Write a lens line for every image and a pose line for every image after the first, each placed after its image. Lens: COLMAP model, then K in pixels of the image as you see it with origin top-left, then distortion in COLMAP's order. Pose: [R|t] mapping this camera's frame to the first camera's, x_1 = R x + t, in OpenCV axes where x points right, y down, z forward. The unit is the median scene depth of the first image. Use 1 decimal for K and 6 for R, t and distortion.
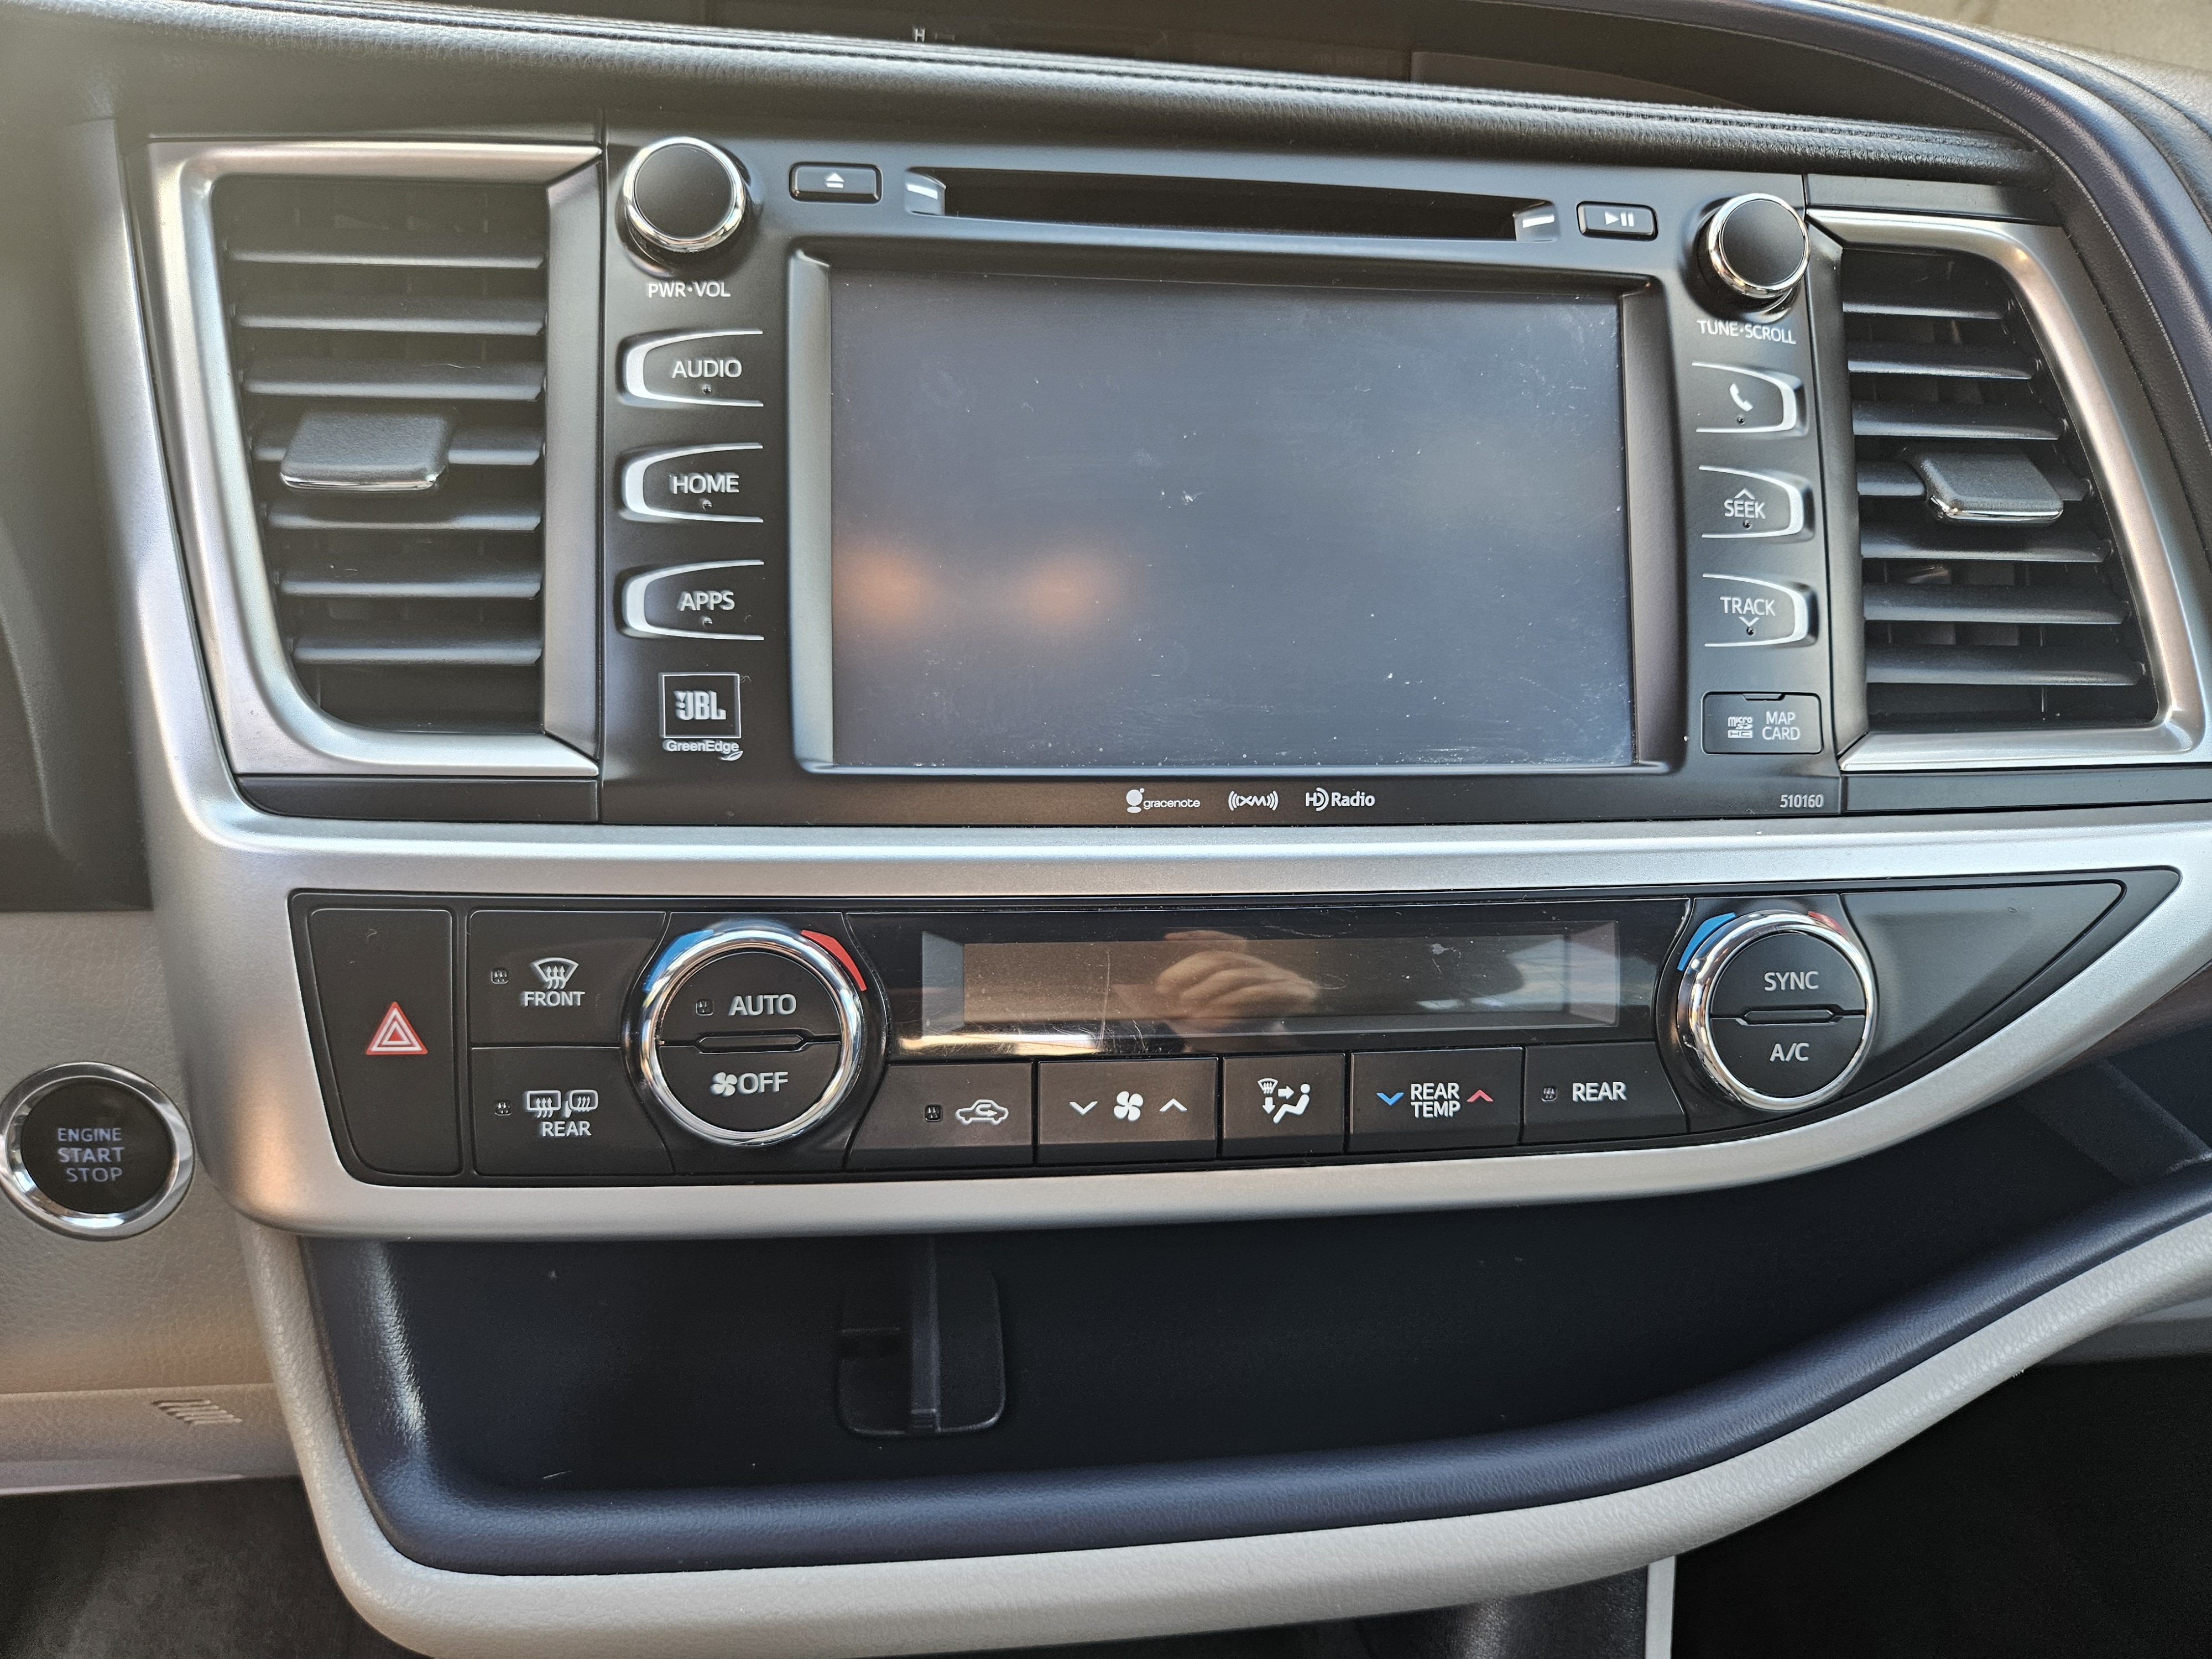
lens RADIAL K [[1487.6, 0, 1113.6], [0, 1487.6, 848.0], [0, 0, 1]] dist [0.050446, -0.035341]
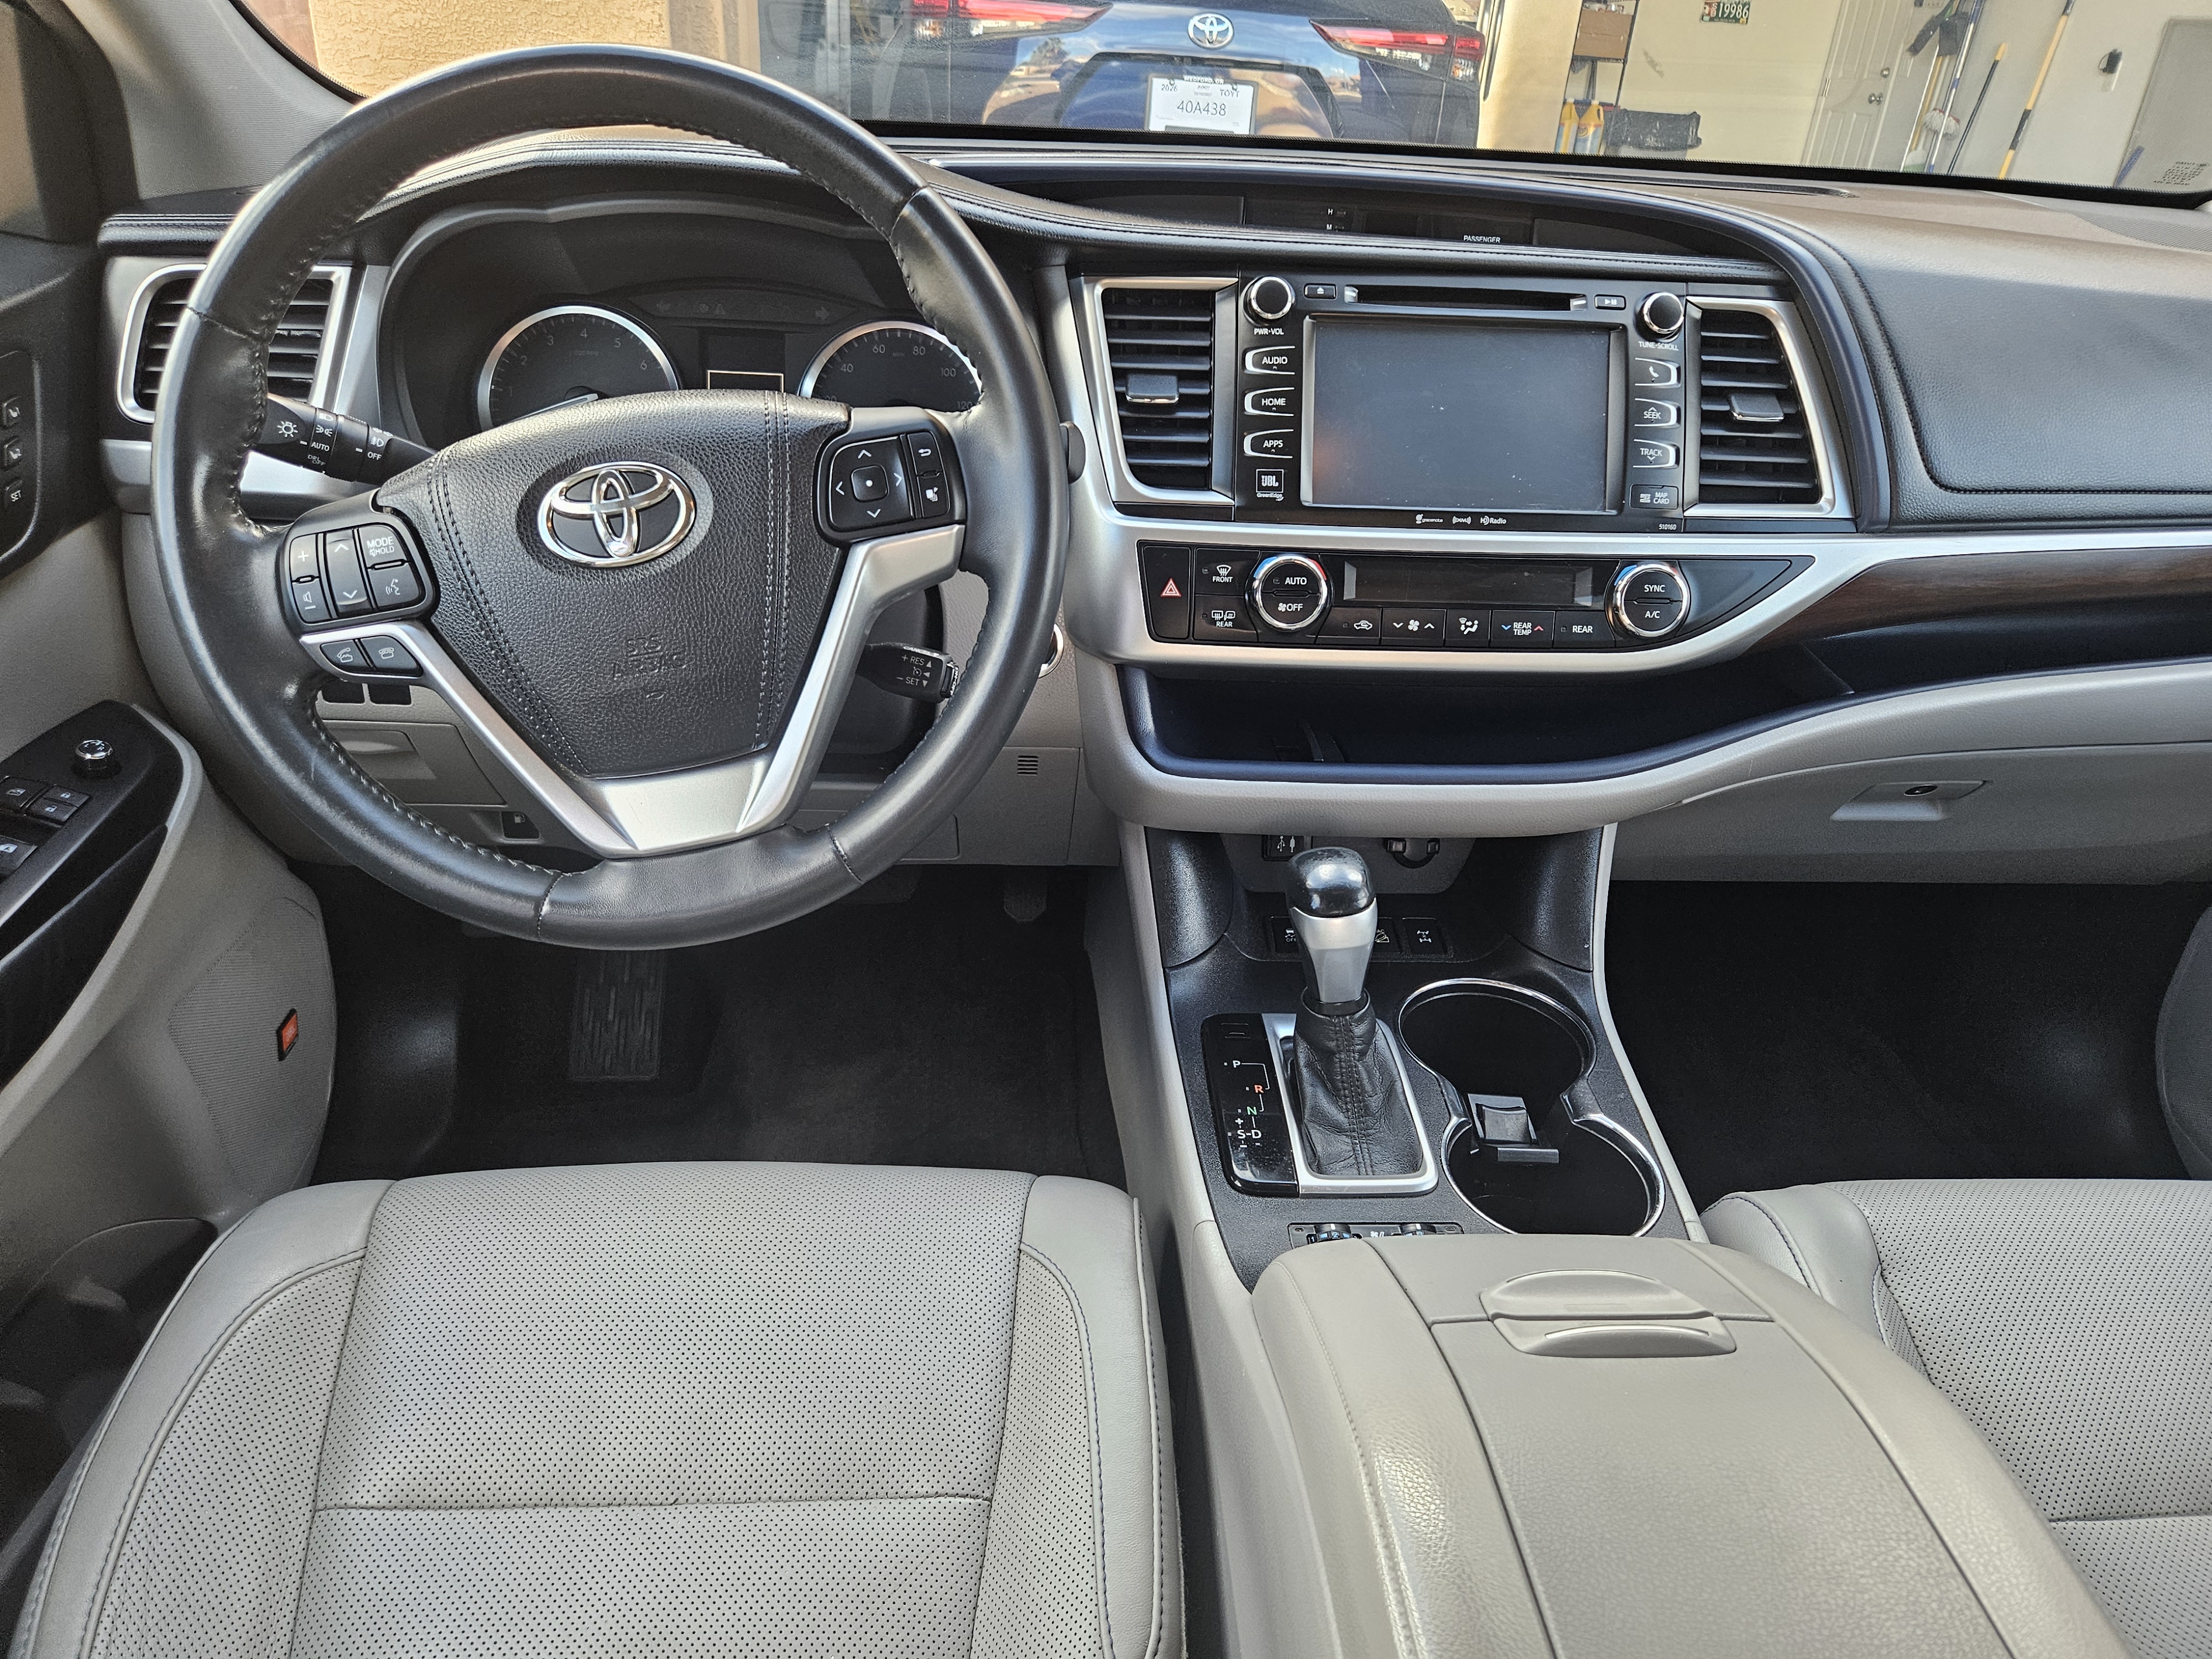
lens RADIAL K [[1523.4, 0, 1151.9], [0, 1523.4, 829.9], [0, 0, 1]] dist [0.065050, -0.086096]
pose [[0.997976, 0.032902, -0.054410, -0.306125], [-0.028855, 0.996873, 0.073564, 0.348061], [0.056660, -0.071846, 0.995805, -1.902191]]
